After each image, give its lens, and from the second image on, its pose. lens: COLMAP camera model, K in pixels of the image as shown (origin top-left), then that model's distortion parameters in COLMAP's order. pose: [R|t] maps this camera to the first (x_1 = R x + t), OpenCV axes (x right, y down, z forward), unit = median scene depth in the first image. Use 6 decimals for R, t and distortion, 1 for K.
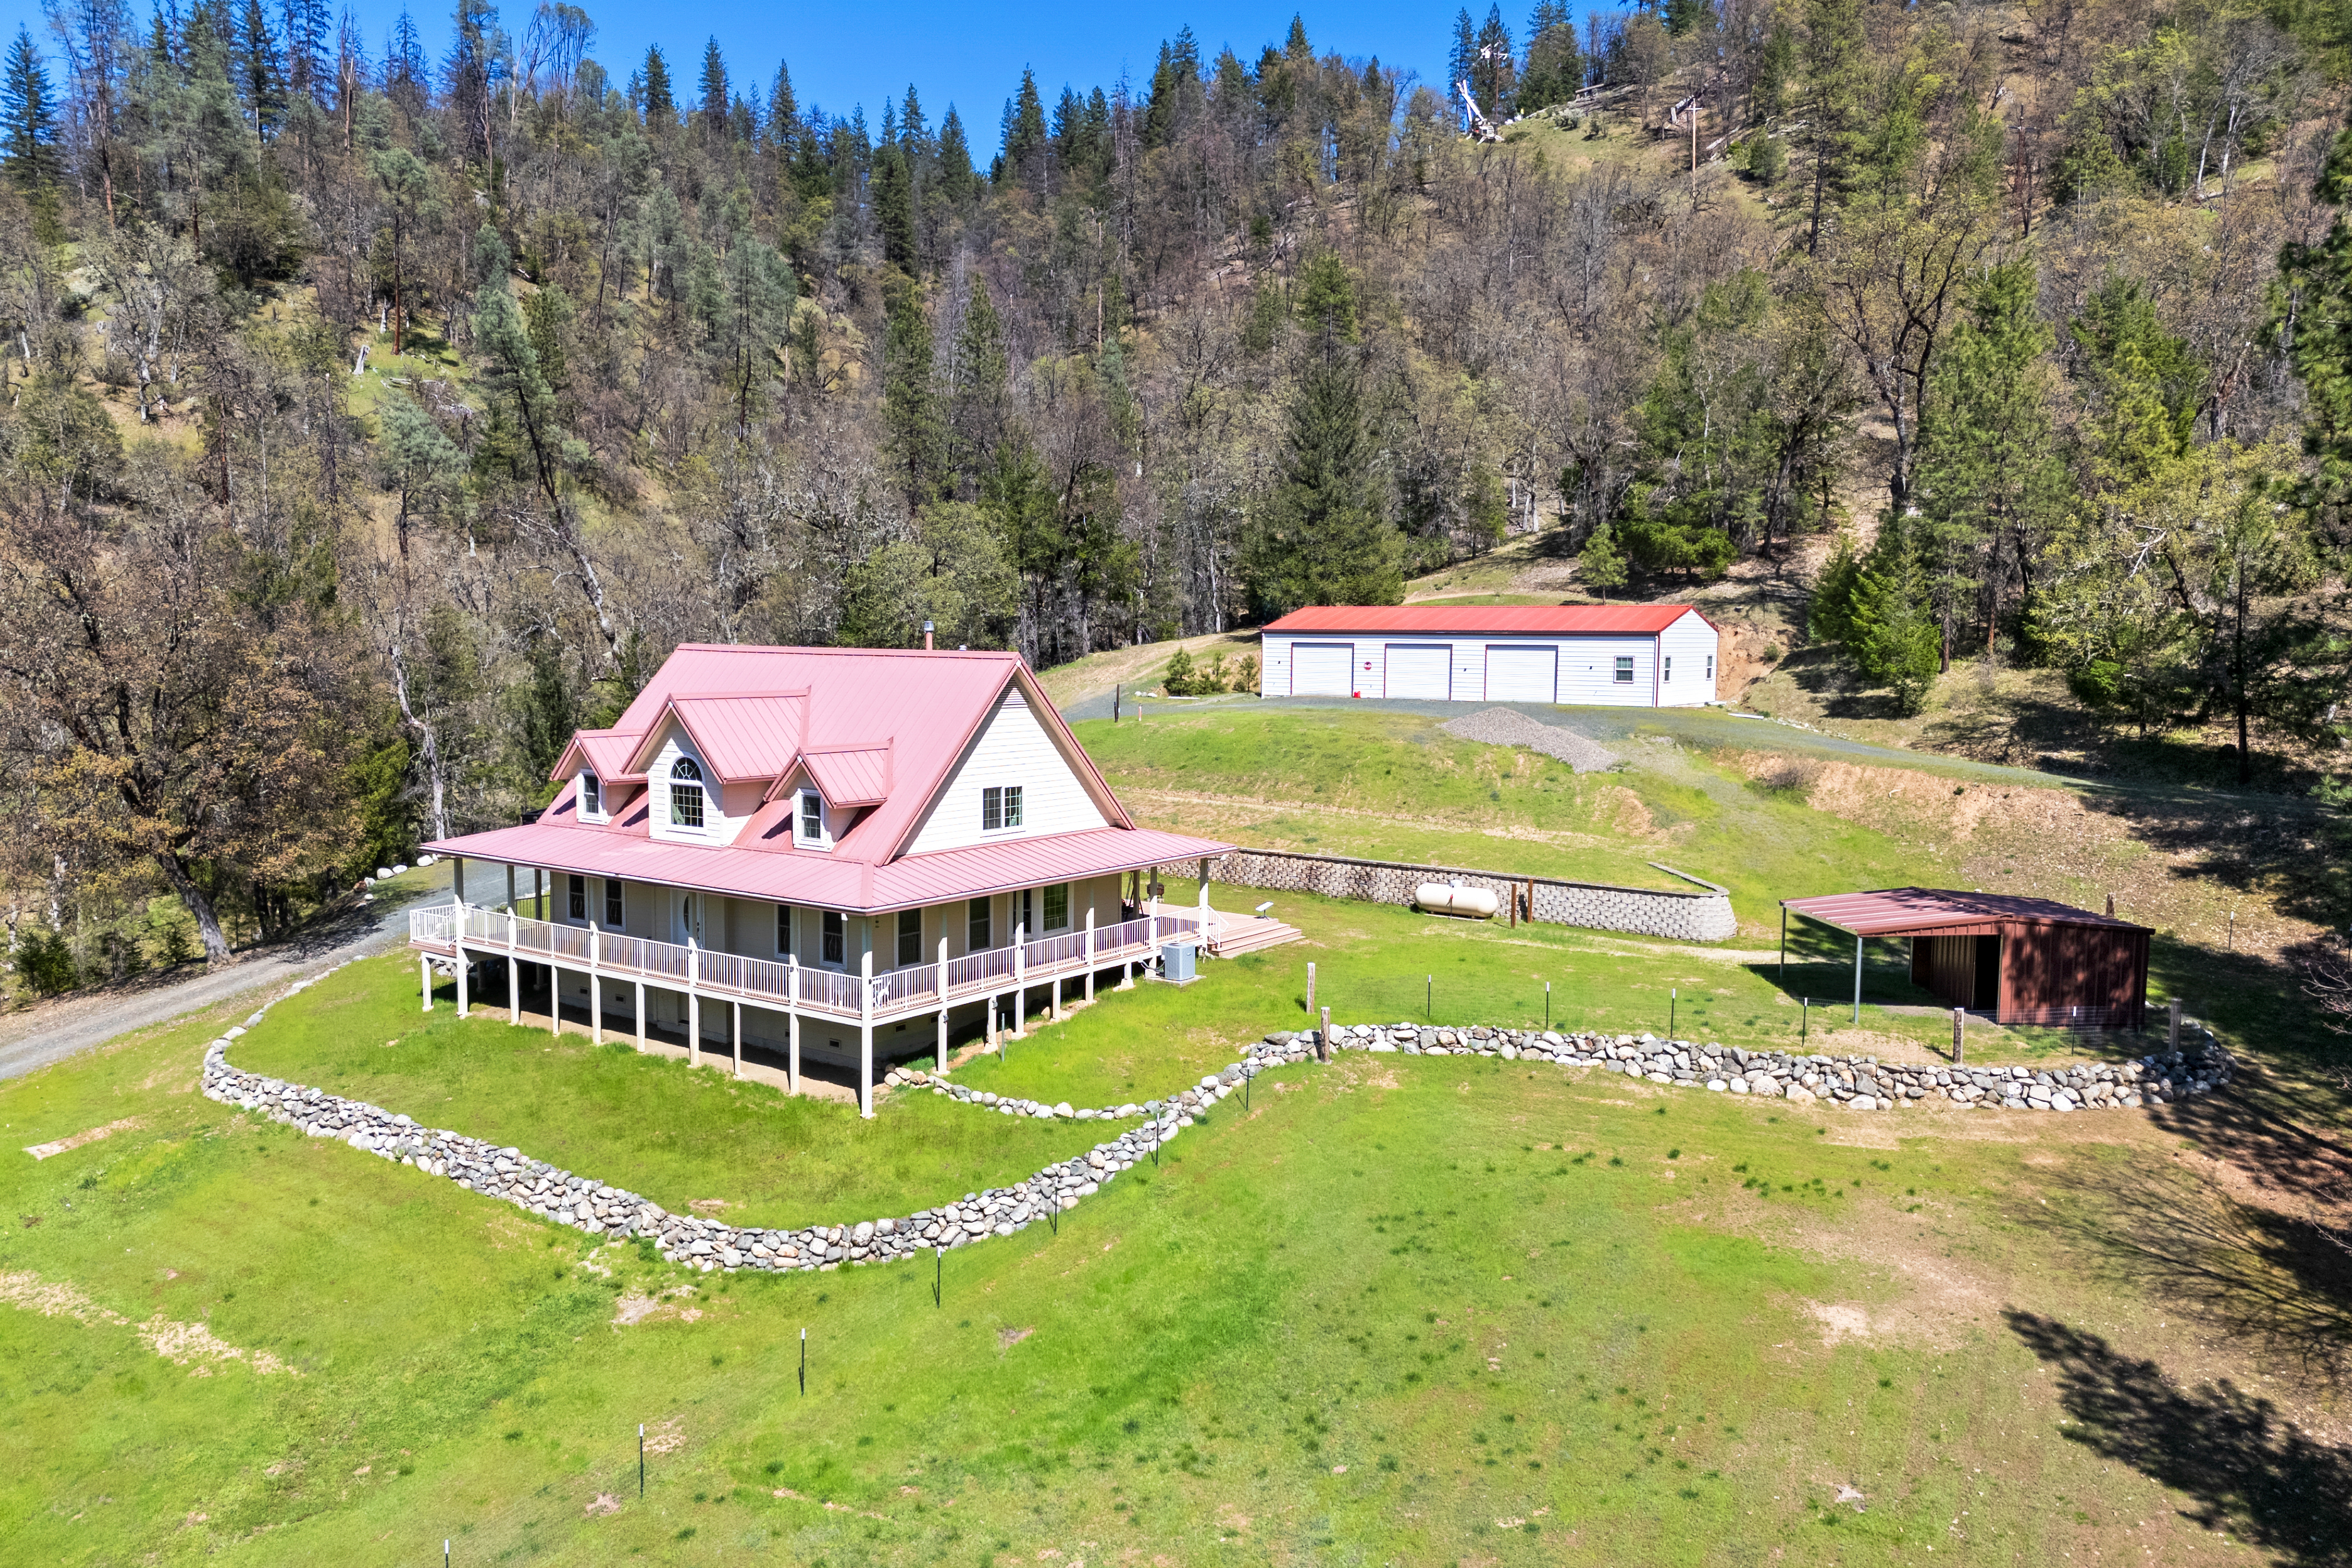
lens RADIAL K [[1779.3, 0, 1177.5], [0, 1779.3, 776.3], [0, 0, 1]] dist [0.107557, -0.137967]
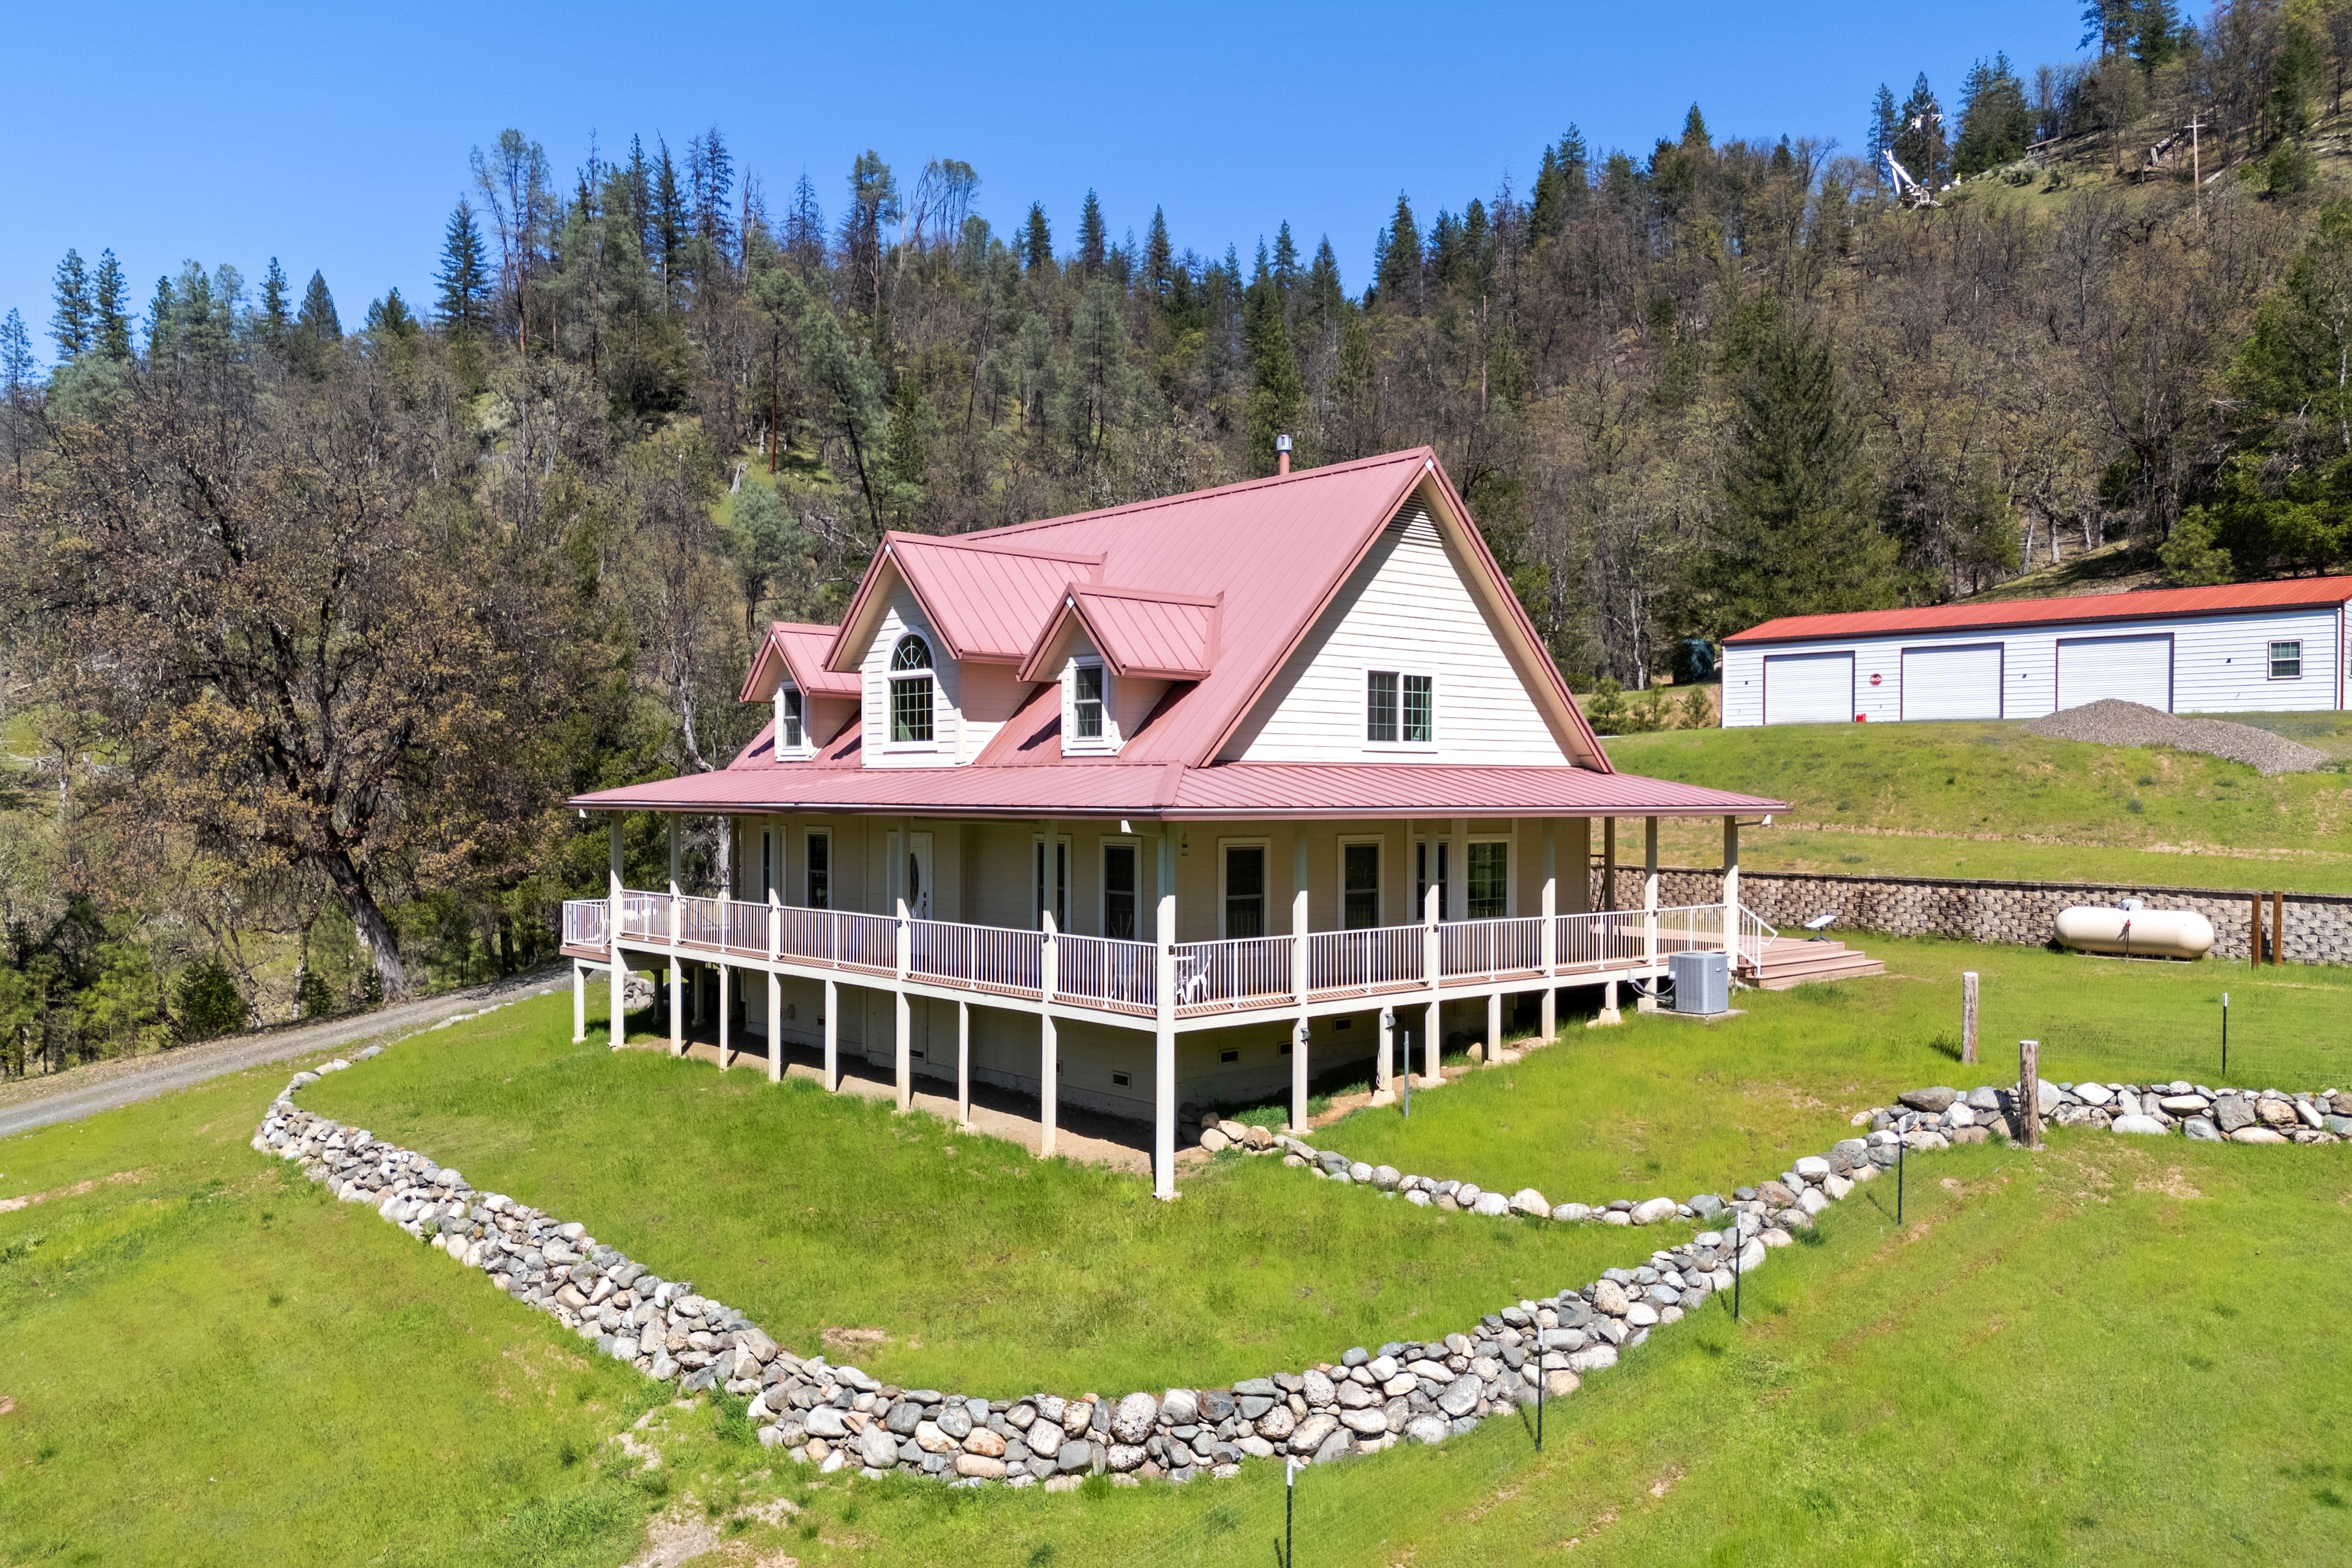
lens RADIAL K [[1779.3, 0, 1177.5], [0, 1779.3, 776.3], [0, 0, 1]] dist [0.107557, -0.137967]
pose [[0.979398, -0.004278, -0.201896, -0.051065], [-0.014963, 0.995490, -0.093678, 0.100034], [0.201387, 0.094769, 0.974917, 0.400572]]
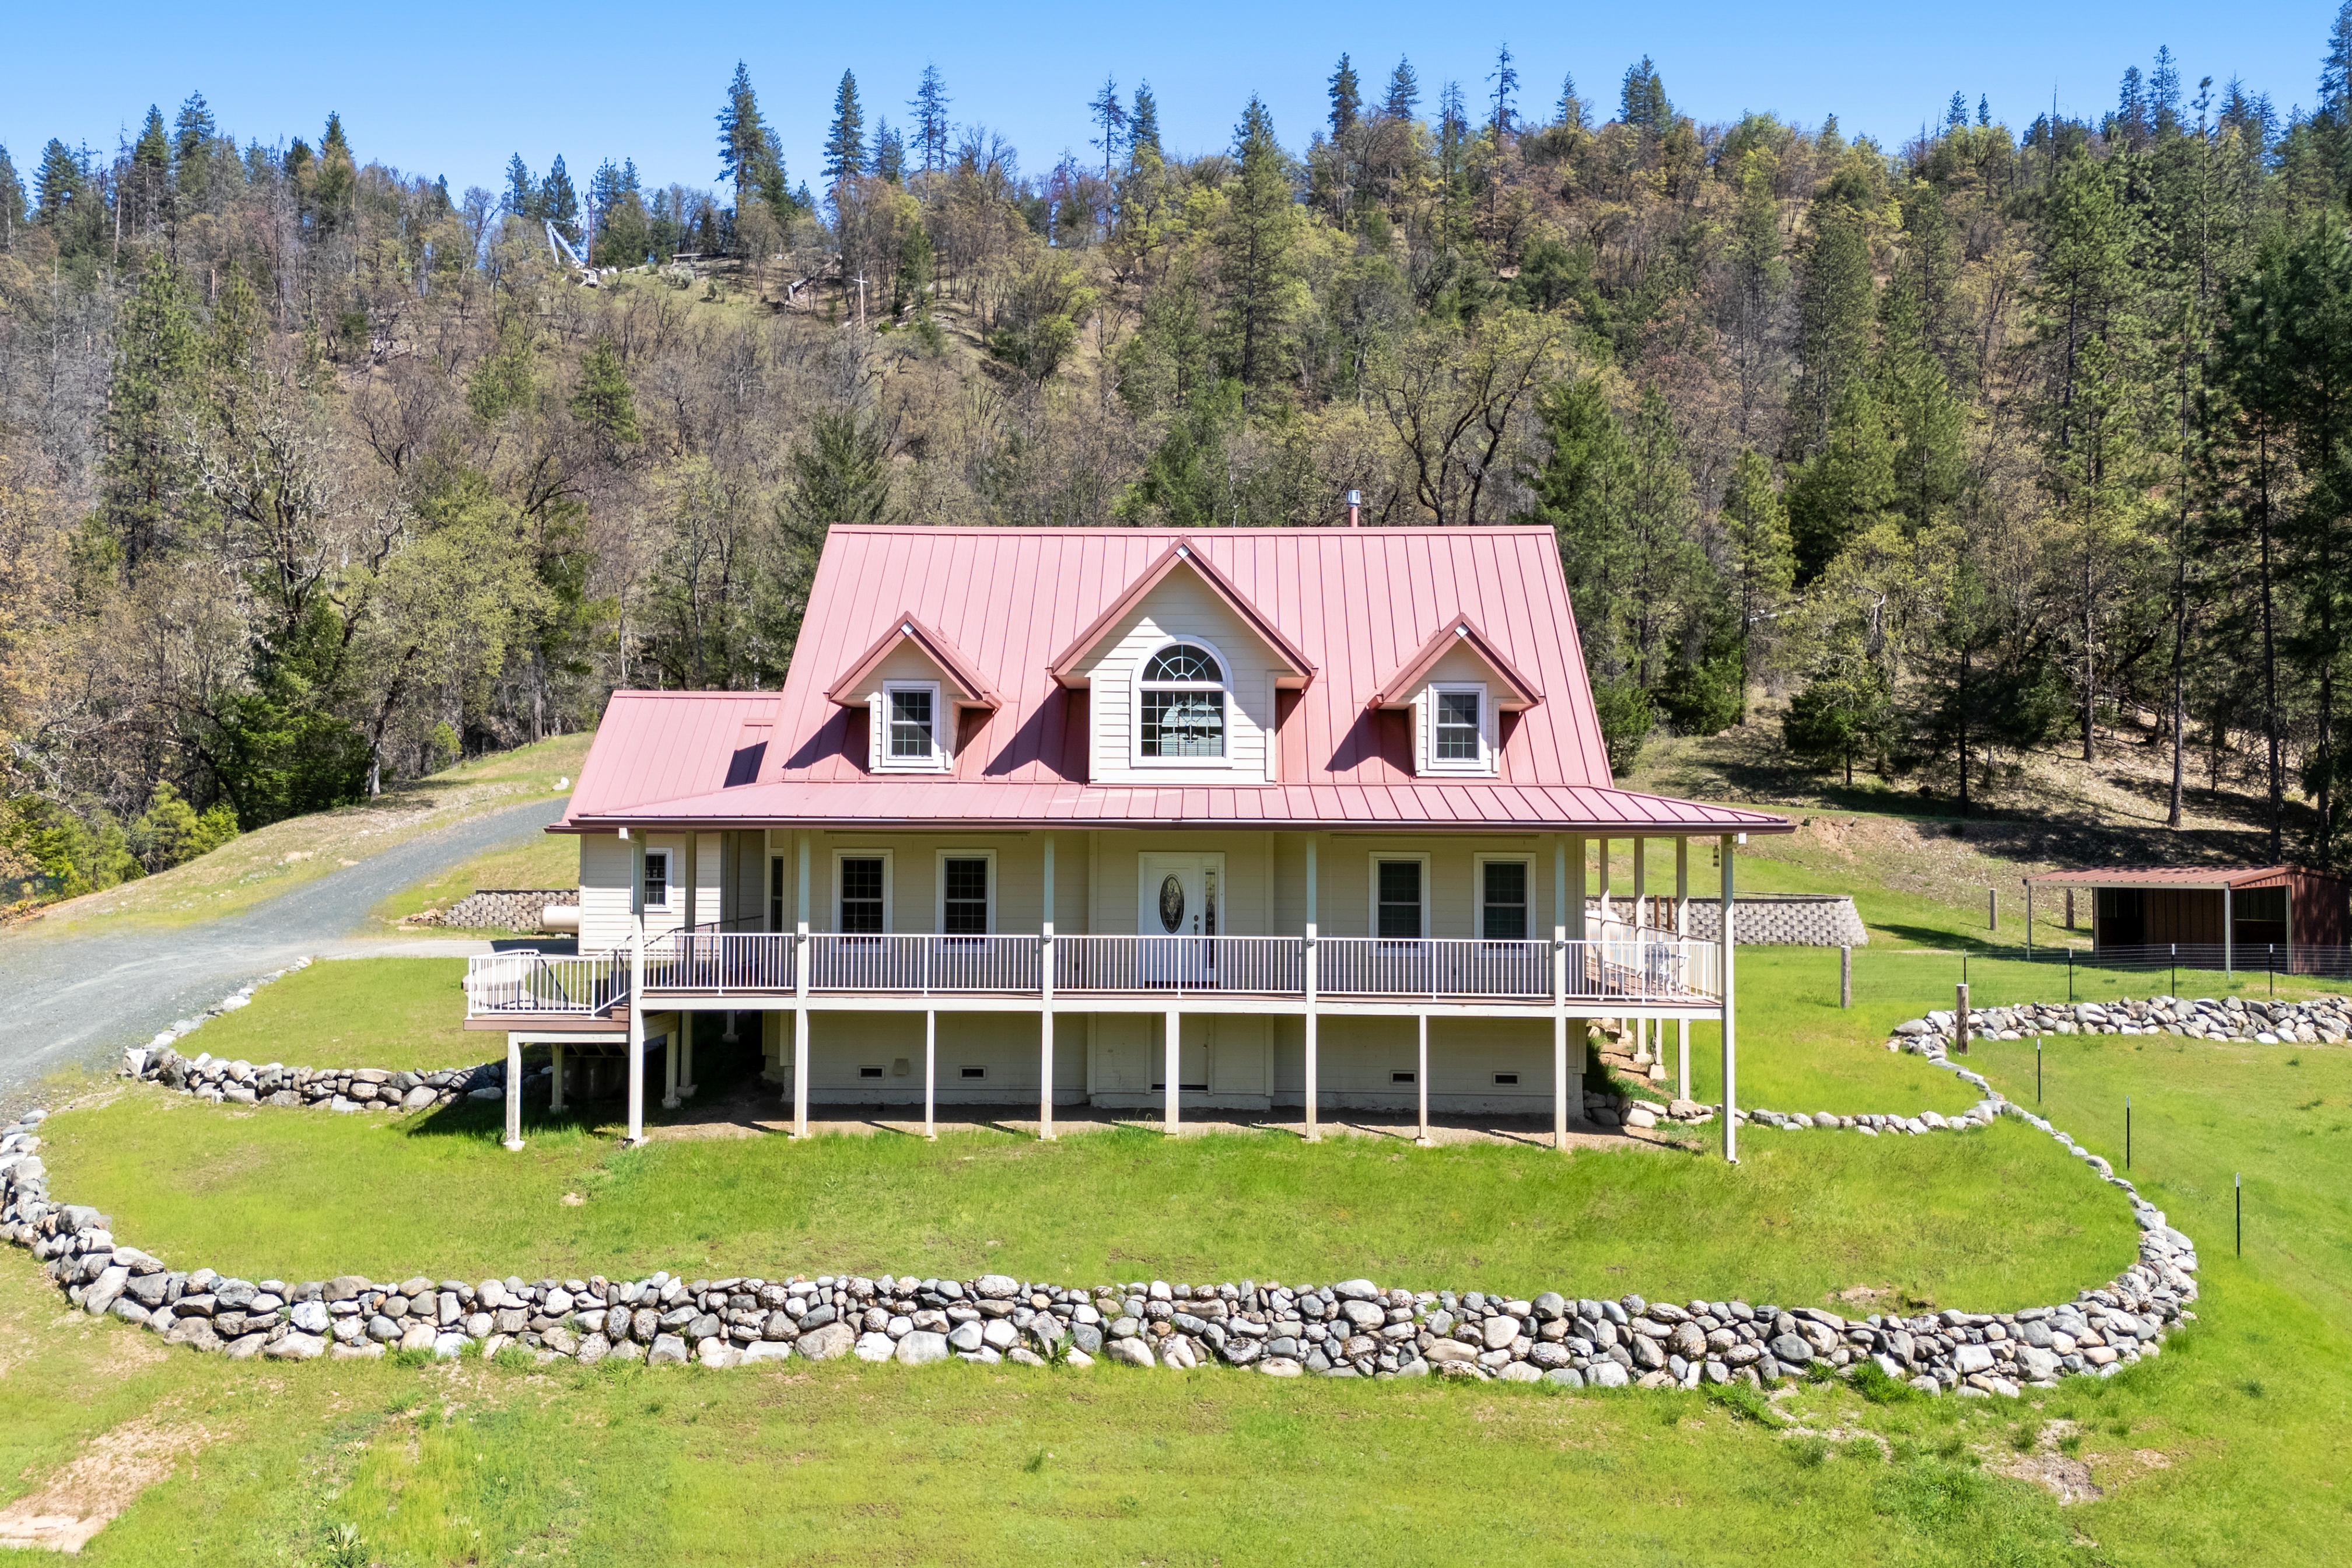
lens RADIAL K [[1741.2, 0, 1184.3], [0, 1741.2, 773.2], [0, 0, 1]] dist [0.066133, -0.048738]
pose [[0.804697, 0.024008, 0.593199, -0.640285], [0.048287, 0.993225, -0.105701, 0.099098], [-0.591718, 0.113702, 0.798086, 0.522929]]
